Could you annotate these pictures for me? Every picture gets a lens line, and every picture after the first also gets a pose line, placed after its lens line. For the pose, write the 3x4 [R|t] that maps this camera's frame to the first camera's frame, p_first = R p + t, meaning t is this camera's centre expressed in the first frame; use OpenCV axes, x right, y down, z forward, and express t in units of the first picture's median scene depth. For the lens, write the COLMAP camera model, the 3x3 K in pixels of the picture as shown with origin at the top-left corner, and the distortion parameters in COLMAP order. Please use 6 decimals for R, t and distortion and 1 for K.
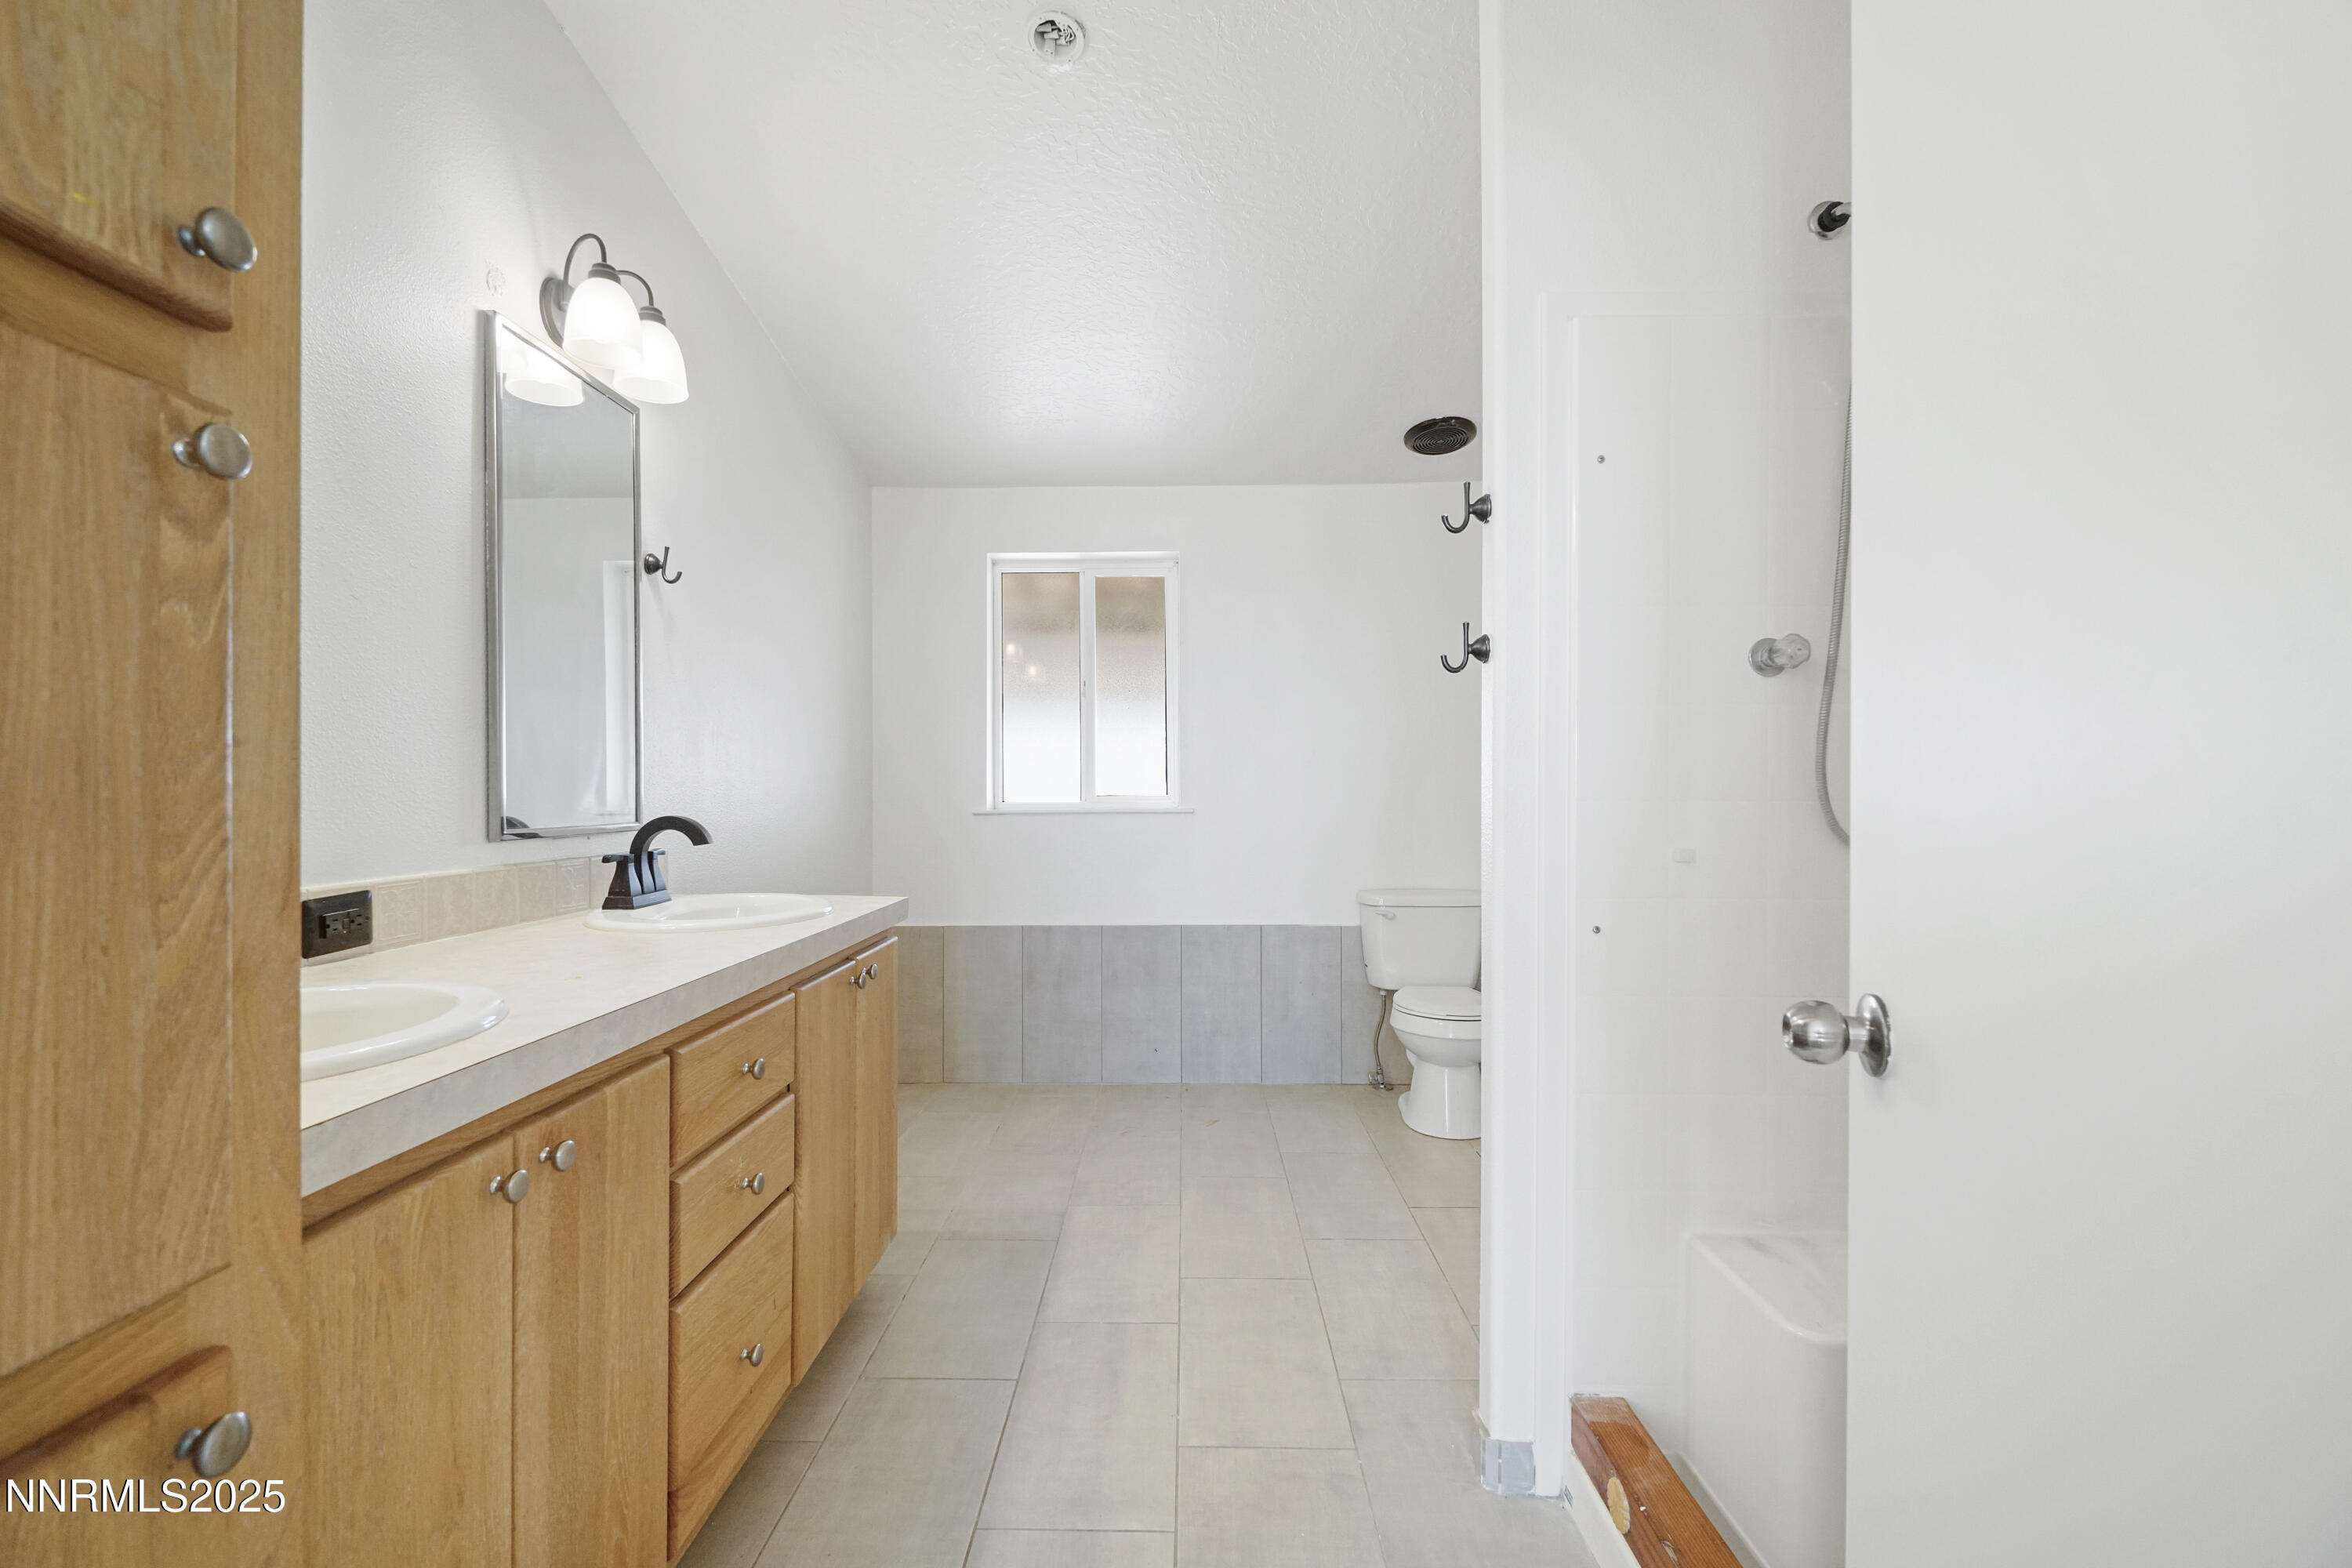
lens RADIAL K [[1016.7, 0, 1166.2], [0, 1016.7, 779.3], [0, 0, 1]] dist [-0.000014, -0.000008]
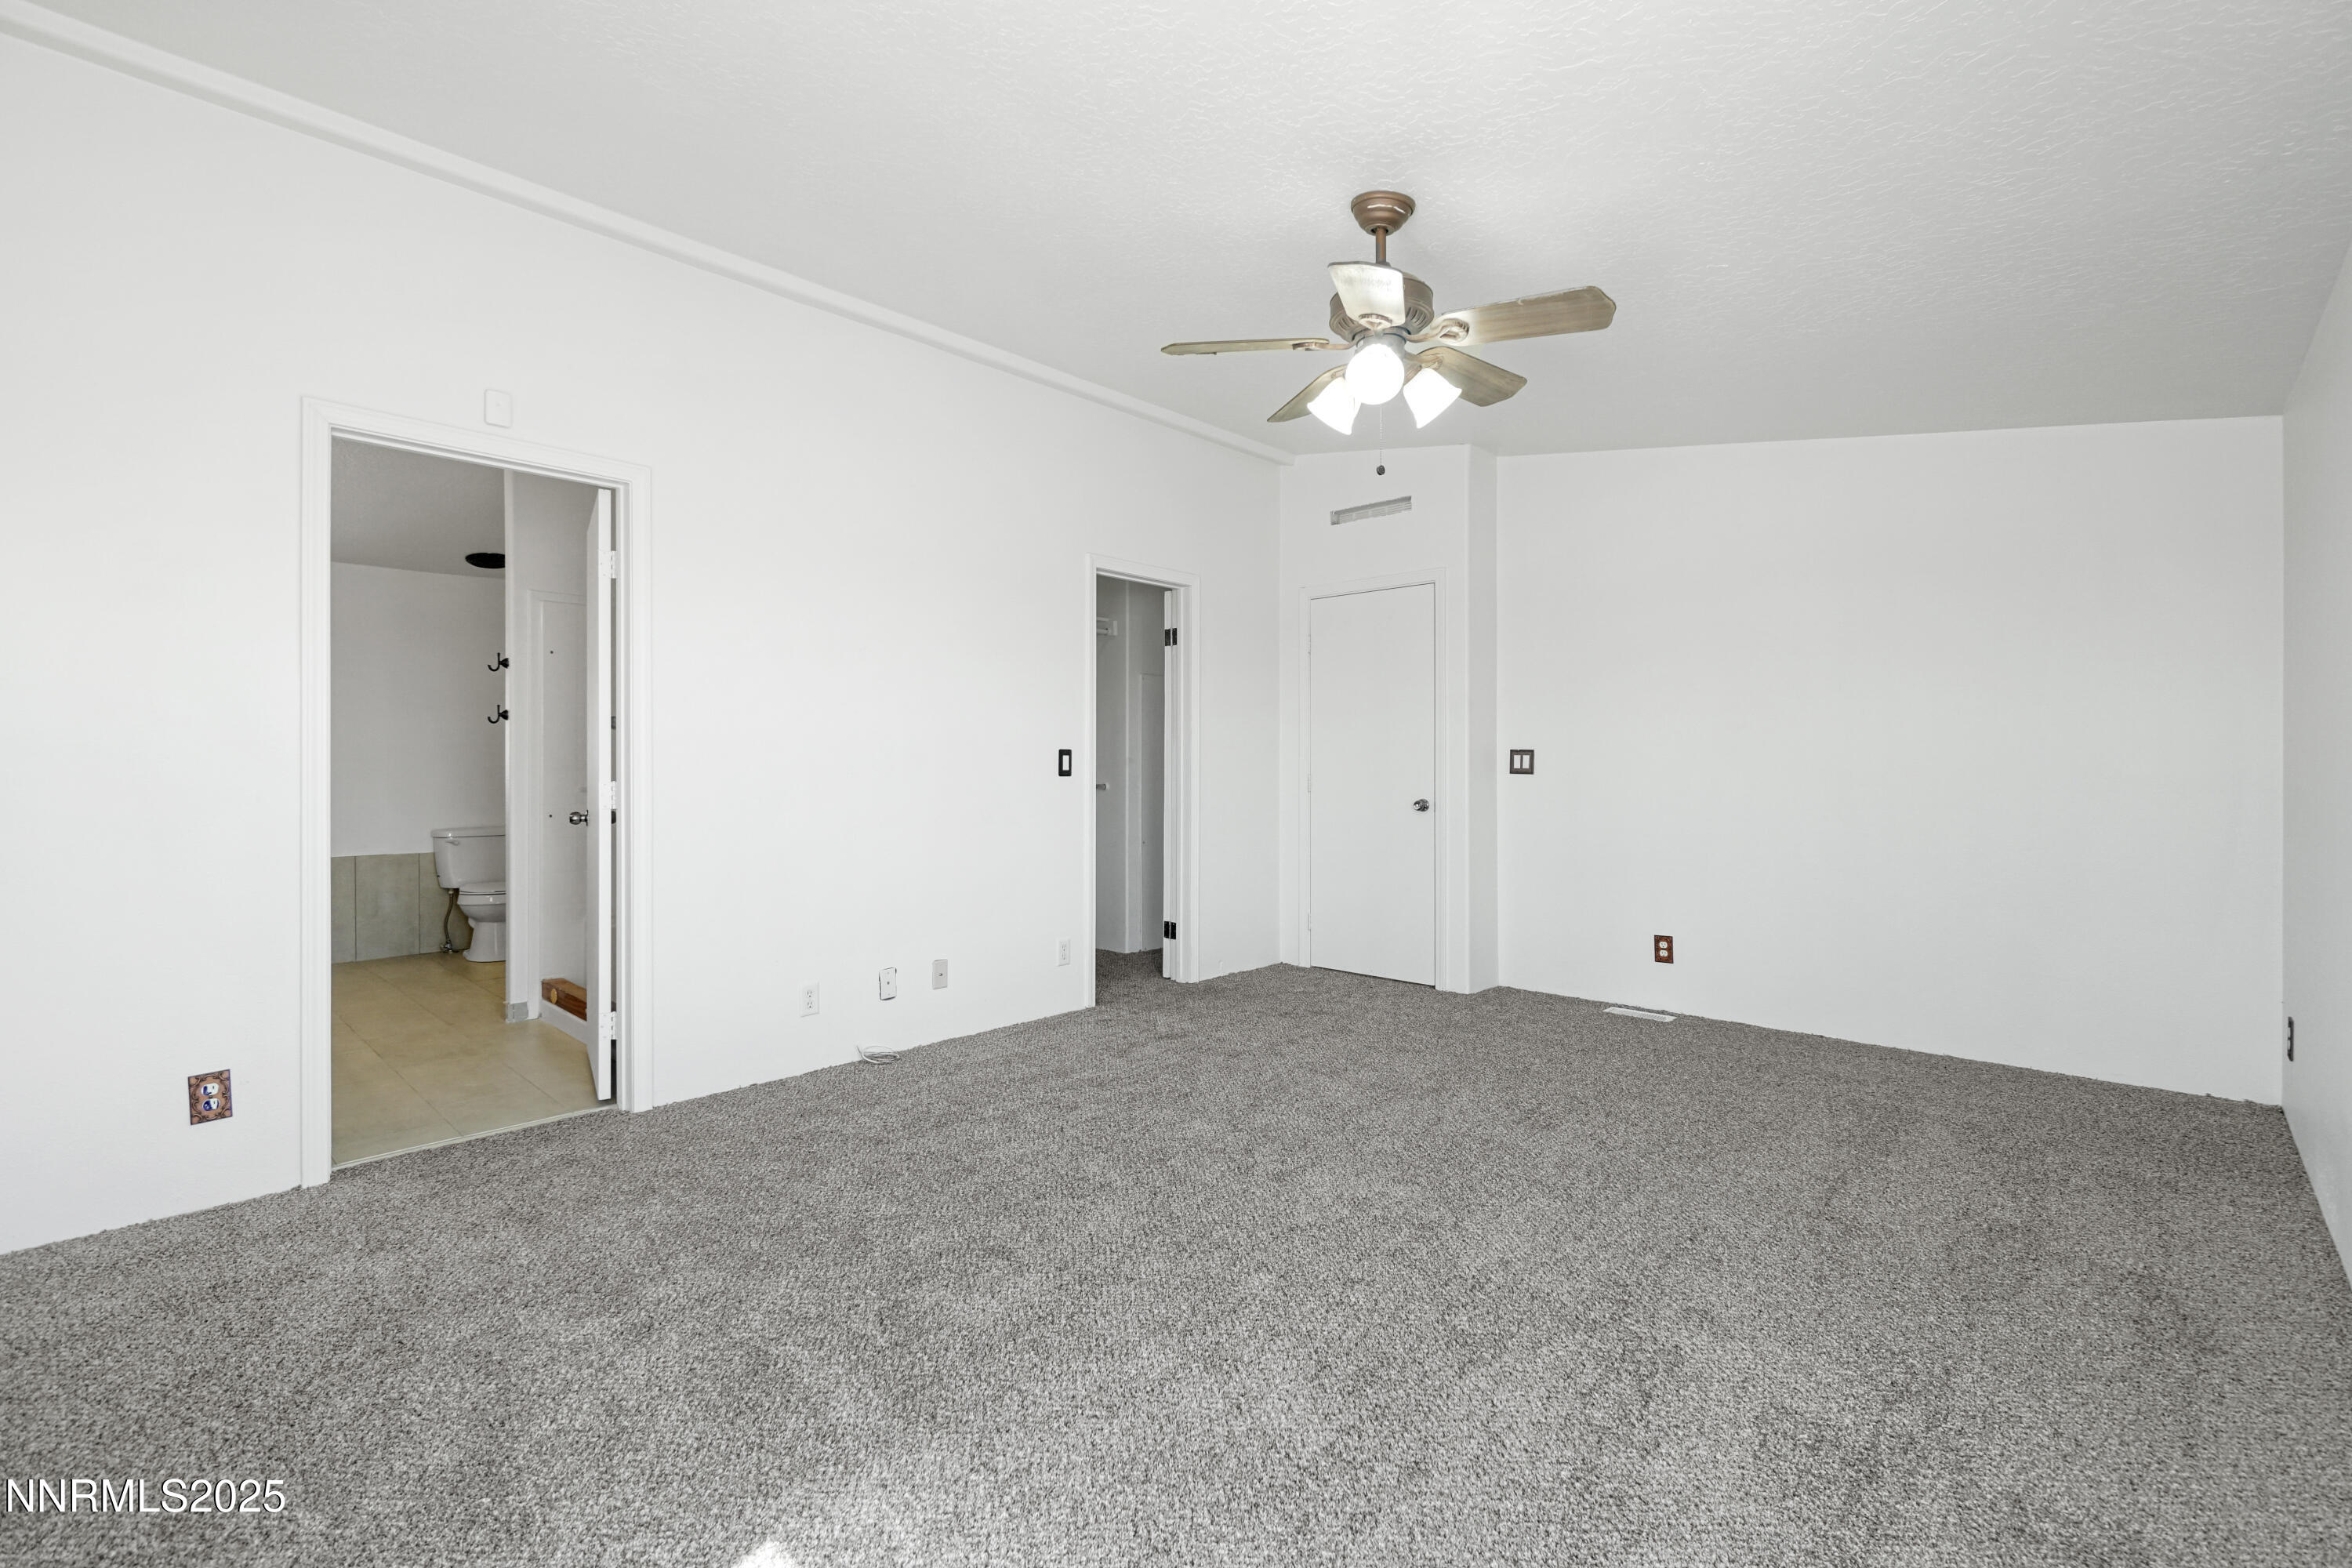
lens RADIAL K [[1016.7, 0, 1166.2], [0, 1016.7, 779.3], [0, 0, 1]] dist [-0.000014, -0.000008]
pose [[0.665143, -0.007063, 0.746682, -0.260490], [-0.006461, 0.999863, 0.015213, -0.003368], [-0.746688, -0.014943, 0.665007, -1.018013]]
